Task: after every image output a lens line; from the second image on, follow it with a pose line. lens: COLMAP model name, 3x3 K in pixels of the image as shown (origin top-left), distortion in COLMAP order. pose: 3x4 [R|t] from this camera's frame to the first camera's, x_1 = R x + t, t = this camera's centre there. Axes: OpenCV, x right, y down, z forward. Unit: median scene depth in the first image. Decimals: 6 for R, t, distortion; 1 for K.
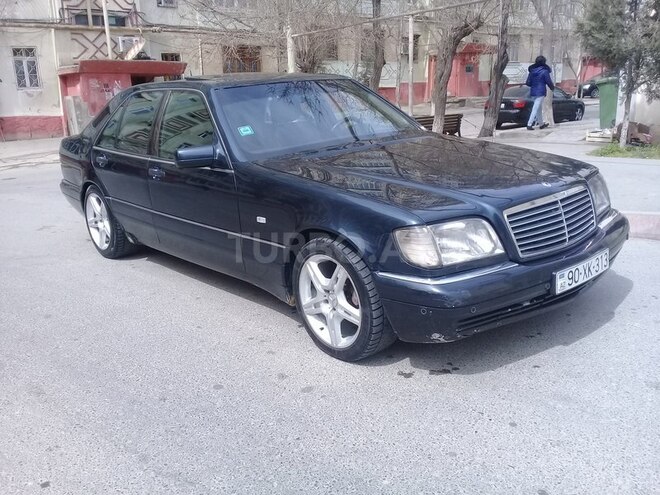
lens RADIAL K [[613.6, 0, 334.0], [0, 613.6, 246.9], [0, 0, 1]] dist [0.093032, -0.177747]
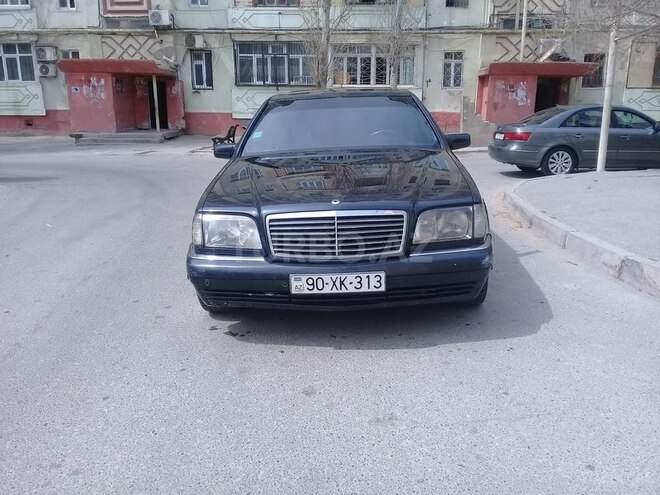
lens RADIAL K [[613.6, 0, 334.0], [0, 613.6, 246.9], [0, 0, 1]] dist [0.093032, -0.177747]
pose [[0.728843, 0.190934, -0.657520, 0.155786], [-0.187609, 0.979268, 0.076404, -0.015073], [0.658476, 0.067670, 0.749553, 0.024533]]
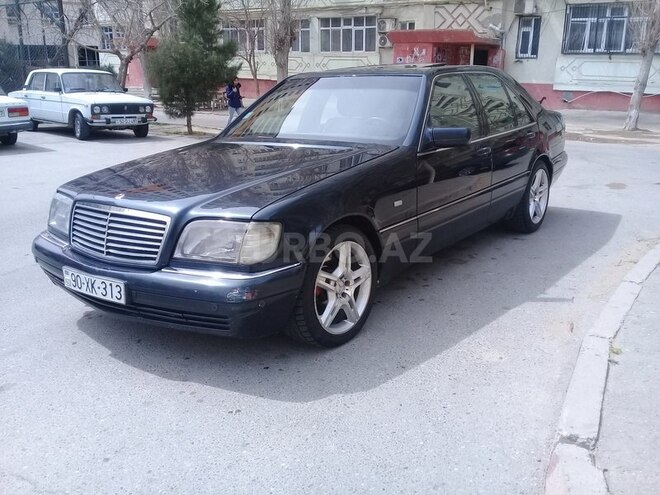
lens RADIAL K [[613.6, 0, 334.0], [0, 613.6, 246.9], [0, 0, 1]] dist [0.093032, -0.177747]
pose [[0.213588, 0.307791, -0.927170, 0.198023], [-0.248524, 0.934966, 0.253128, -0.052557], [0.944784, 0.176359, 0.276191, 0.152745]]
